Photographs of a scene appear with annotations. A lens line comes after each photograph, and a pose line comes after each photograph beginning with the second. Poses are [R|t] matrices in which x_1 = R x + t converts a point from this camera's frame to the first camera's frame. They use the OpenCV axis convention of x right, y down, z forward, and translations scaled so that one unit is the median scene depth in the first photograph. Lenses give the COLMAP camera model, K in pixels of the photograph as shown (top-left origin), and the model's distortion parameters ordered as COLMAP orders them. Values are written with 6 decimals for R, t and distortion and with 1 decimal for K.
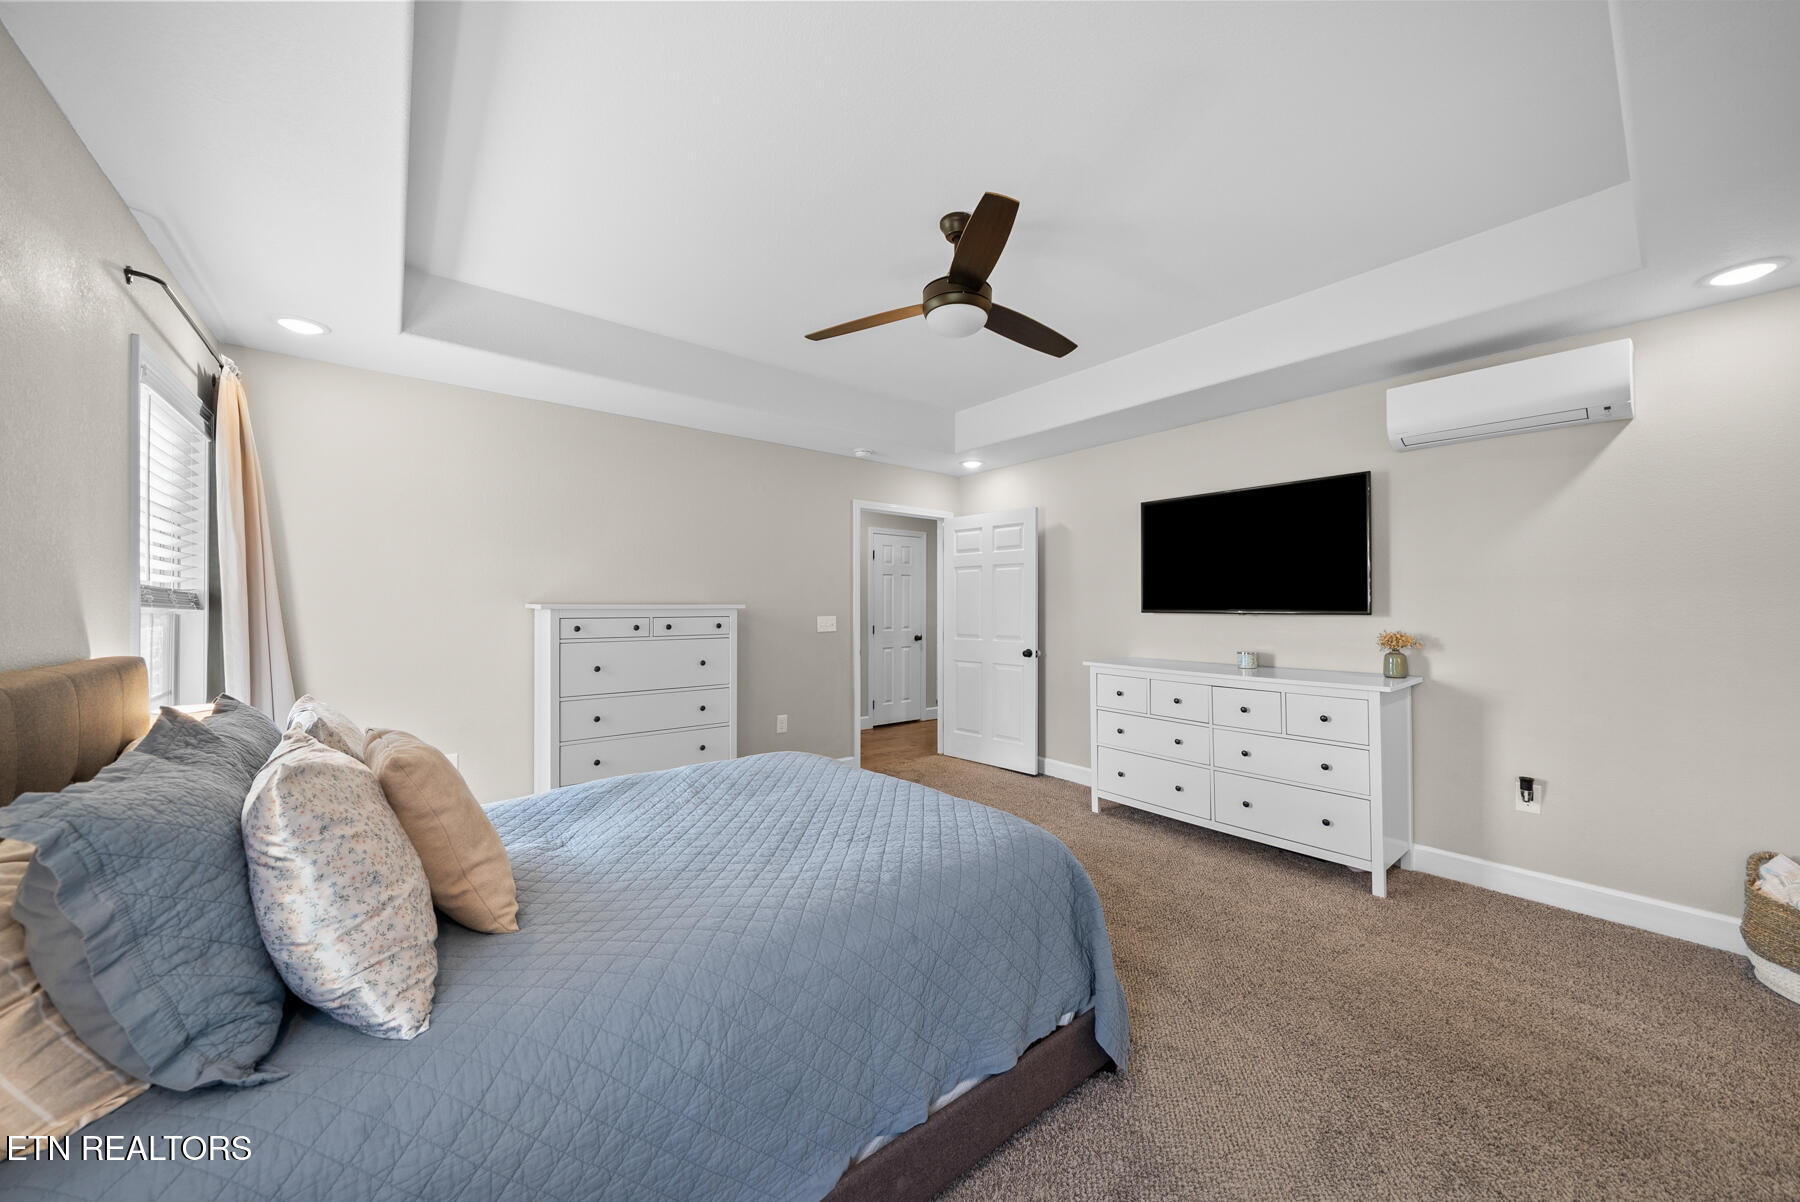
lens RADIAL K [[624.2, 0, 890.9], [0, 624.2, 603.8], [0, 0, 1]] dist [-0.001204, -0.000645]
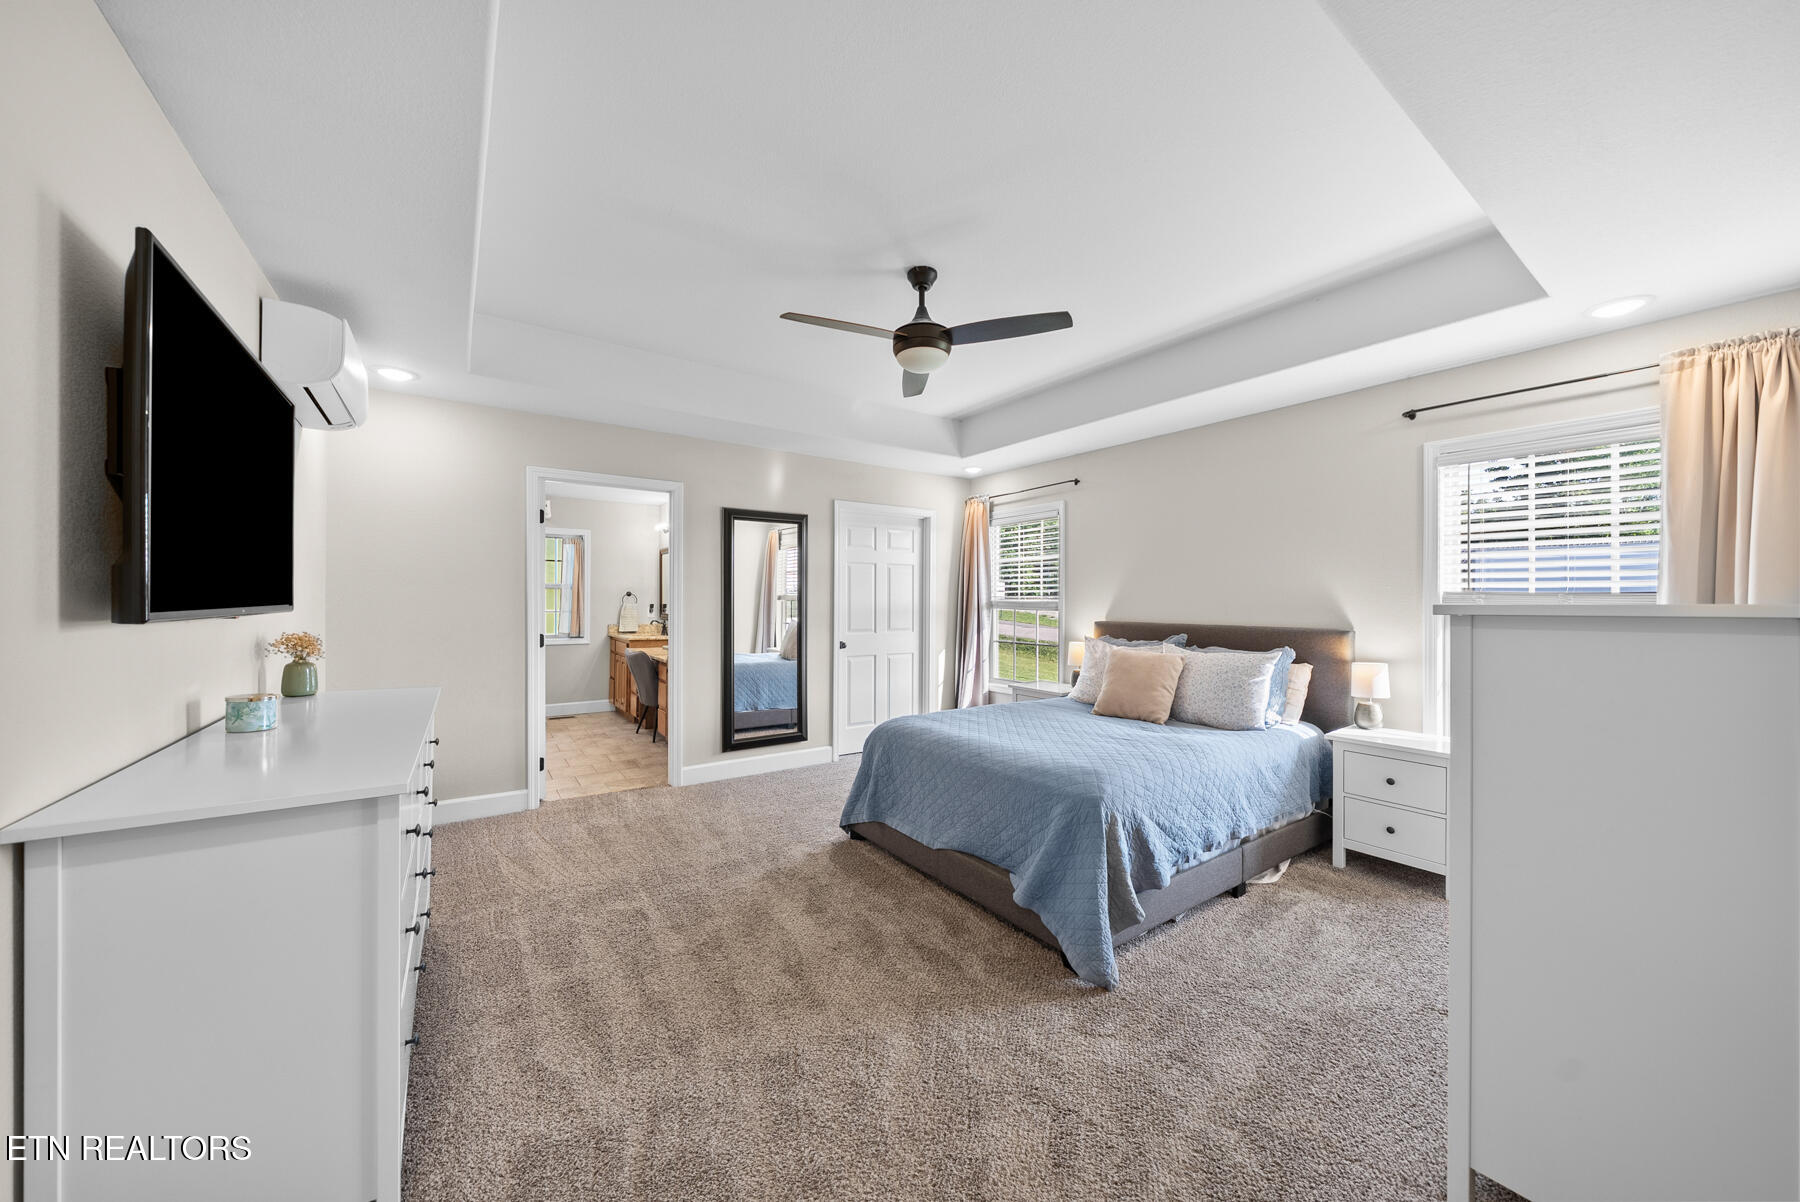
lens RADIAL K [[624.2, 0, 896.7], [0, 624.2, 604.3], [0, 0, 1]] dist [-0.001204, -0.000645]
pose [[-0.996785, -0.007369, 0.079781, 0.053058], [-0.007083, 0.999967, 0.003866, 0.002264], [-0.079807, 0.003289, -0.996805, 1.654355]]
